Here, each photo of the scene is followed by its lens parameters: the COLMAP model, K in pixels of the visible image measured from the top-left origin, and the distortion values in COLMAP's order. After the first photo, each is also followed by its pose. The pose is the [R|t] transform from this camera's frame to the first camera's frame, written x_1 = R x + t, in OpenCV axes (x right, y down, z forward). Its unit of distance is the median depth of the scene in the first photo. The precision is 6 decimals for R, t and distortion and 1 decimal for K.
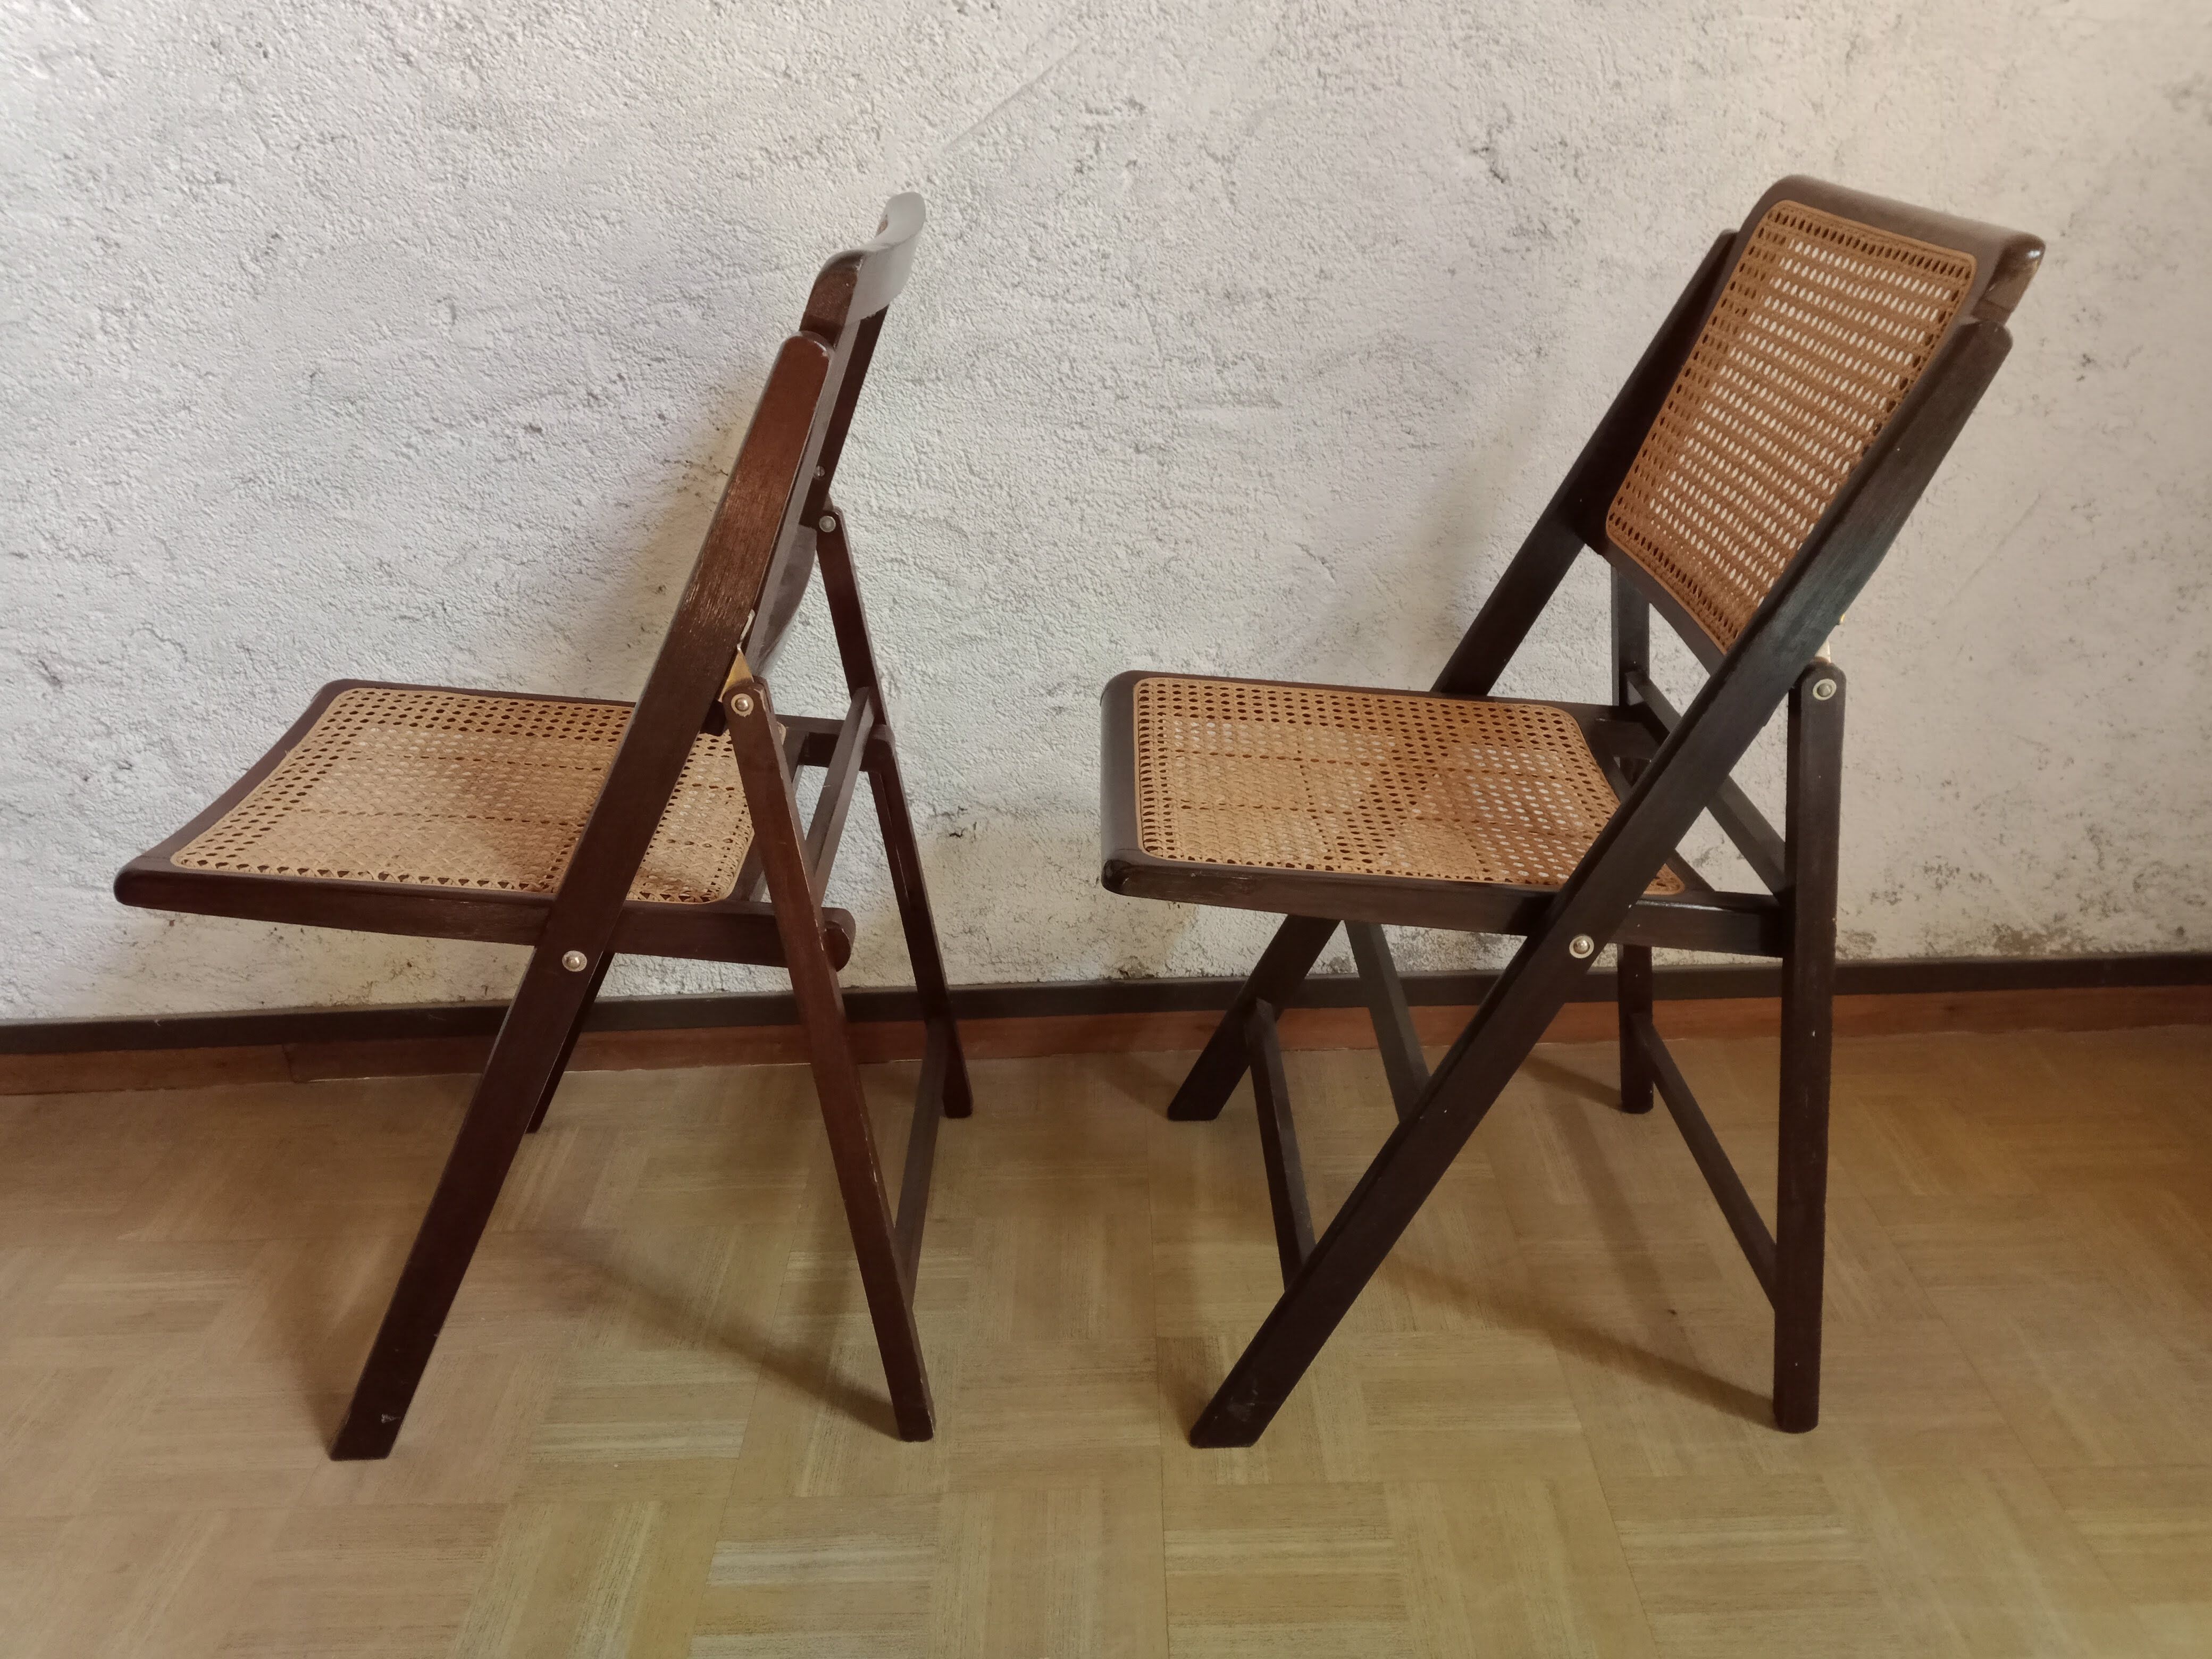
lens RADIAL K [[1699.9, 0, 1115.5], [0, 1699.9, 827.6], [0, 0, 1]] dist [-0.006604, 0.010109]
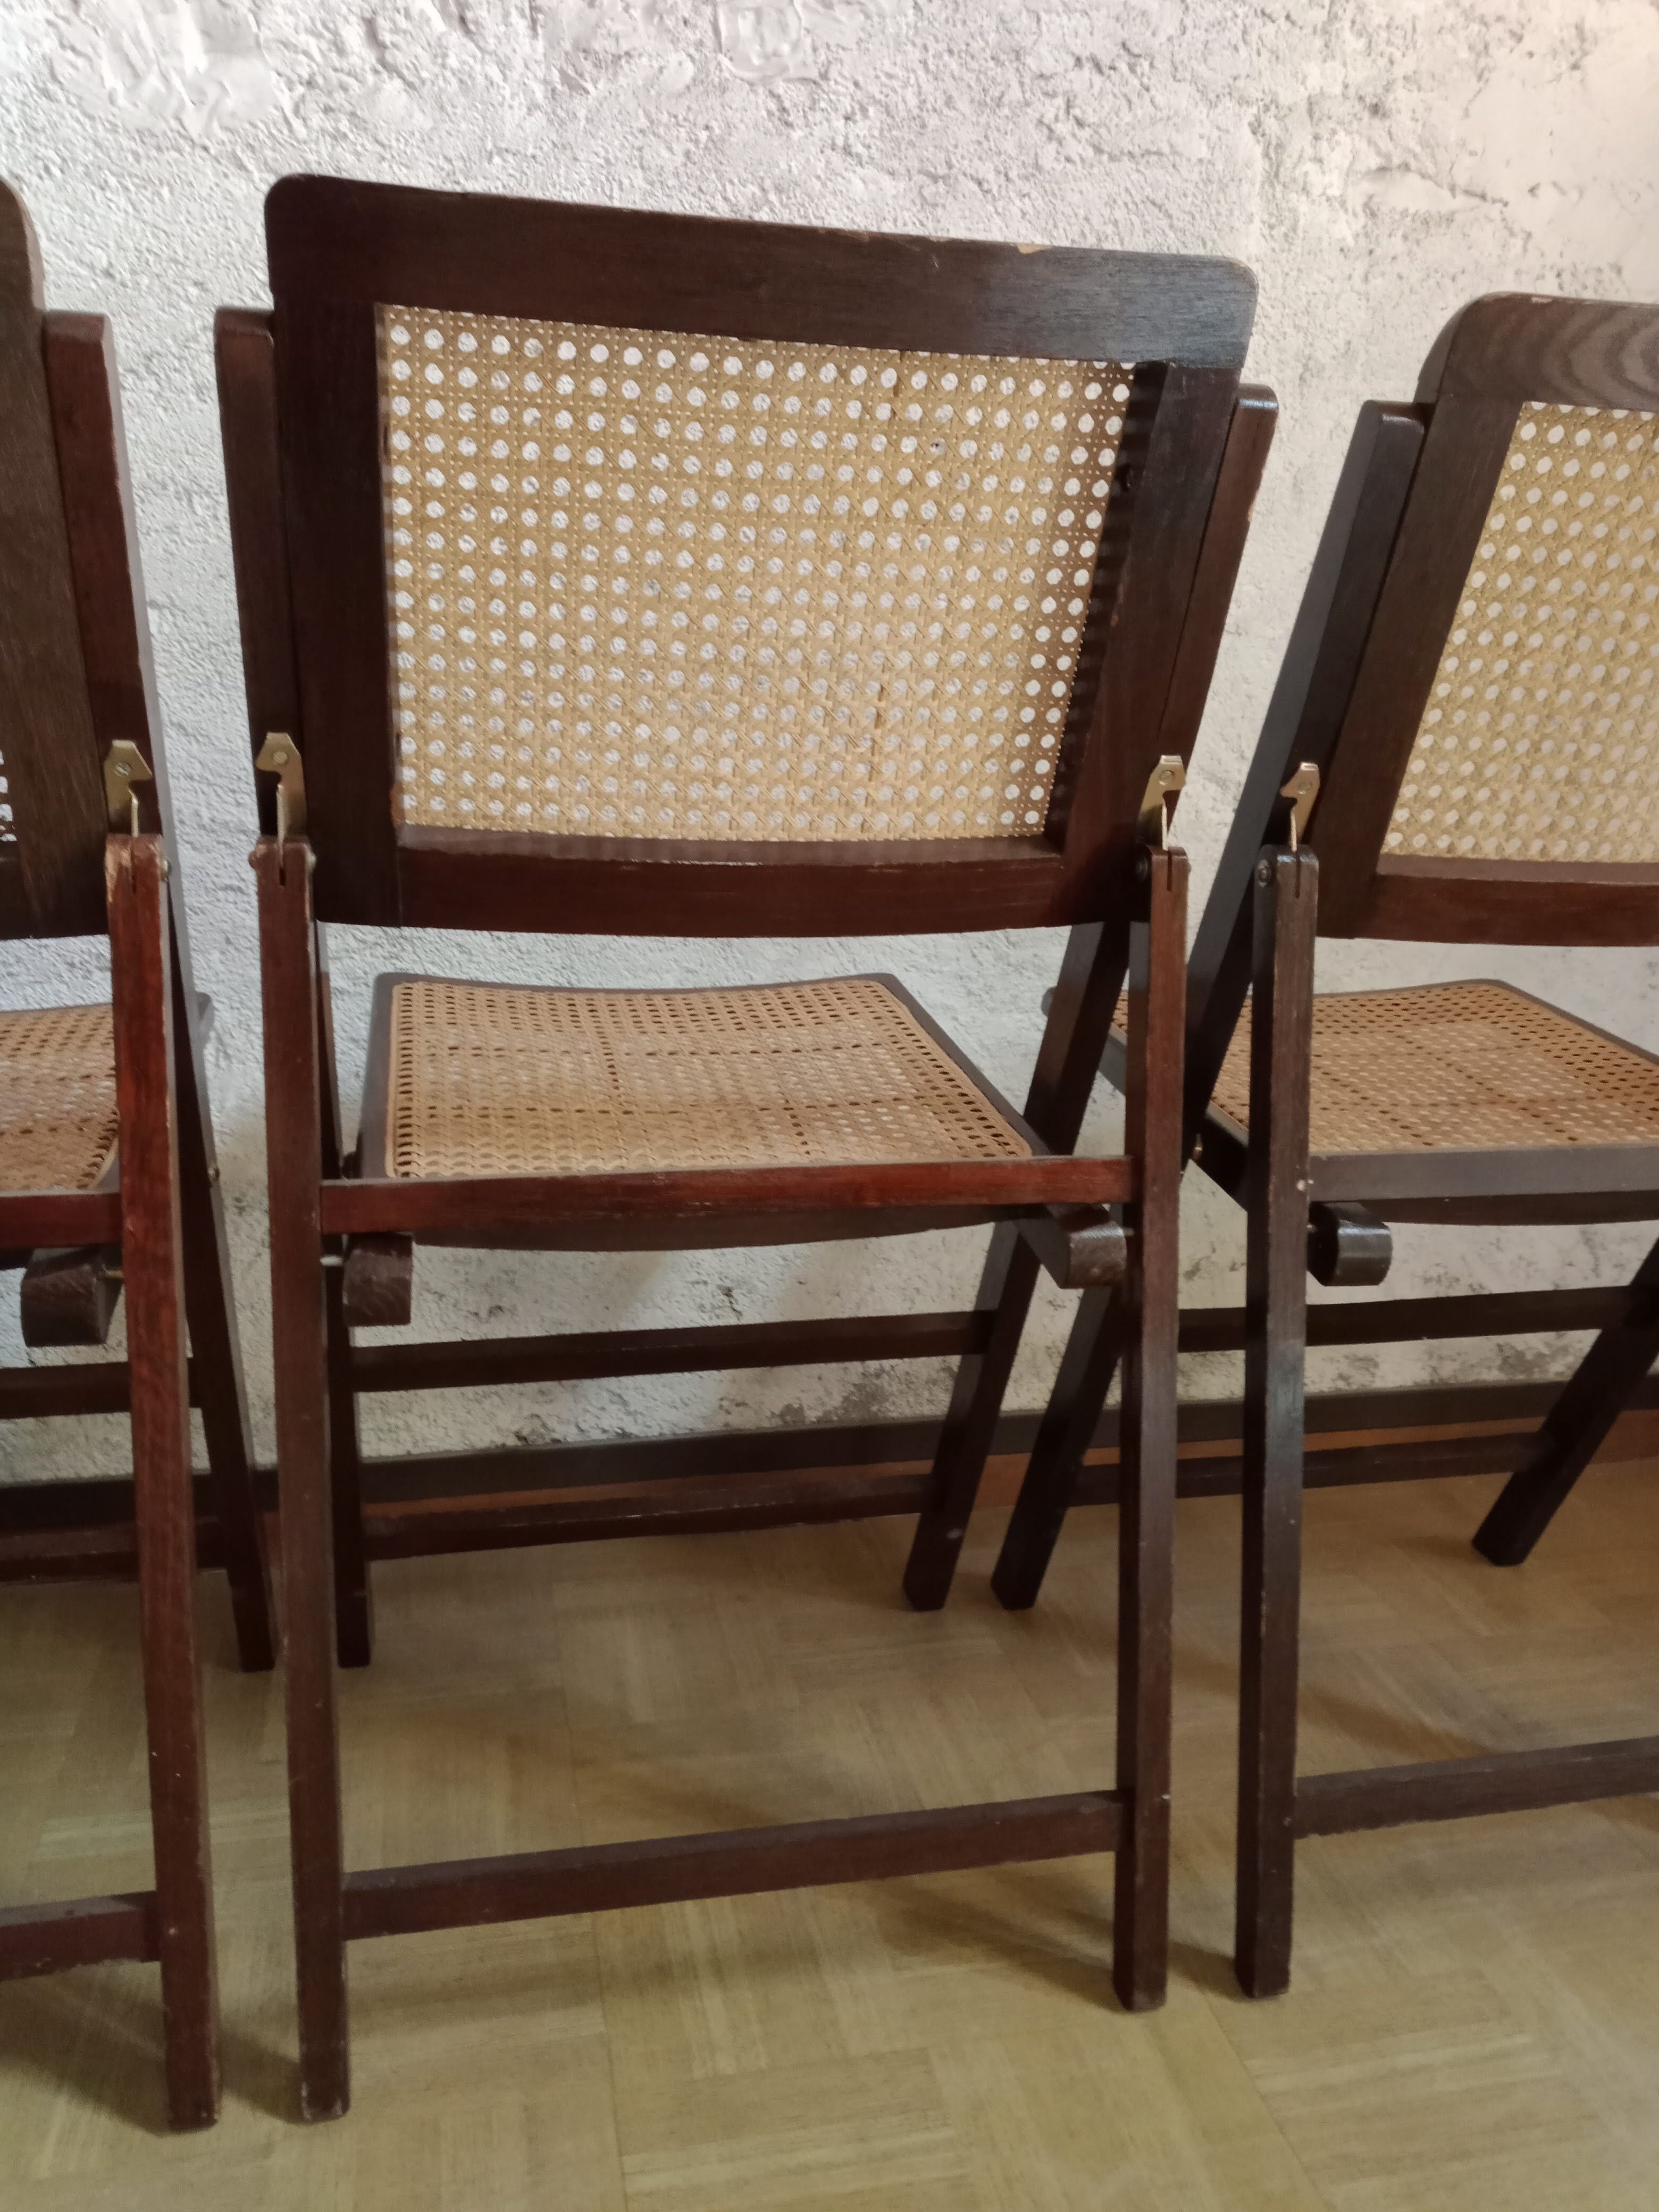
lens RADIAL K [[1699.9, 0, 827.6], [0, 1699.9, 1125.9], [0, 0, 1]] dist [-0.006604, 0.010109]
pose [[0.976430, 0.001561, 0.215829, -0.031177], [0.041300, 0.980145, -0.193933, 0.126019], [-0.211847, 0.198276, 0.956978, 0.221978]]
